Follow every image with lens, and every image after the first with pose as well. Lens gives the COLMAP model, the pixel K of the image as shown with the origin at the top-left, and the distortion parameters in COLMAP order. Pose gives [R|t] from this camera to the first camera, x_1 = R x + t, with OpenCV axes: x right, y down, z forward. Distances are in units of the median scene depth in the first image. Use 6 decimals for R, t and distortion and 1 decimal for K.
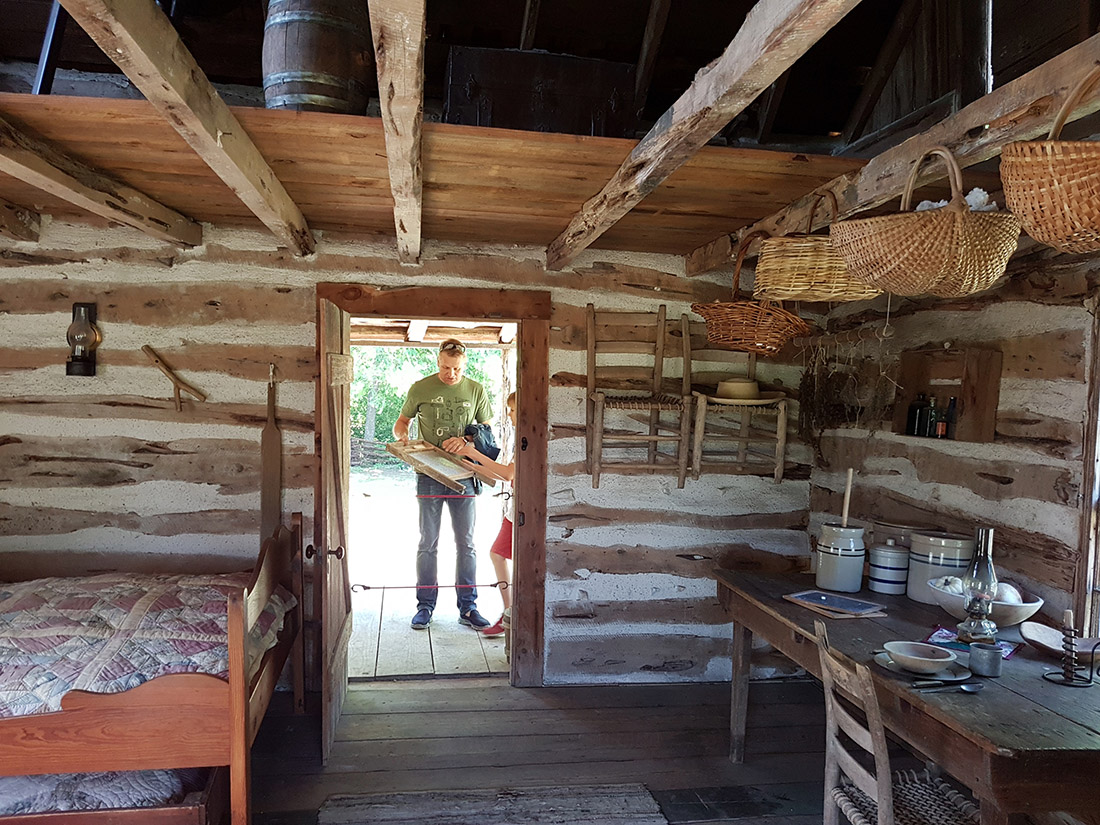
lens RADIAL K [[827.3, 0, 549.5], [0, 827.3, 412.7], [0, 0, 1]] dist [-0.001605, -0.000070]
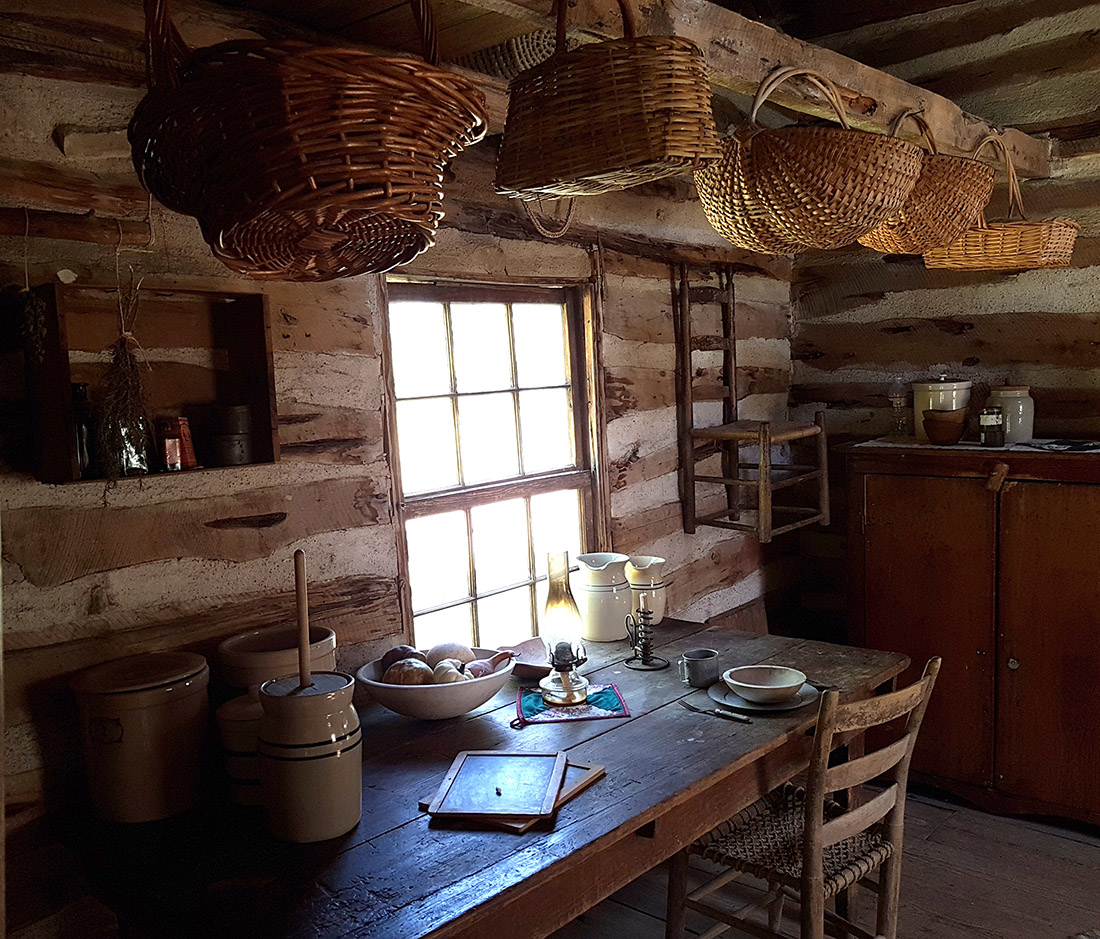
lens RADIAL K [[989.1, 0, 547.2], [0, 989.1, 477.6], [0, 0, 1]] dist [-0.019350, -0.010525]
pose [[-0.625645, -0.102988, 0.773280, -0.143008], [0.025574, 0.988007, 0.152278, -0.058197], [-0.779689, 0.115048, -0.615507, 1.394907]]
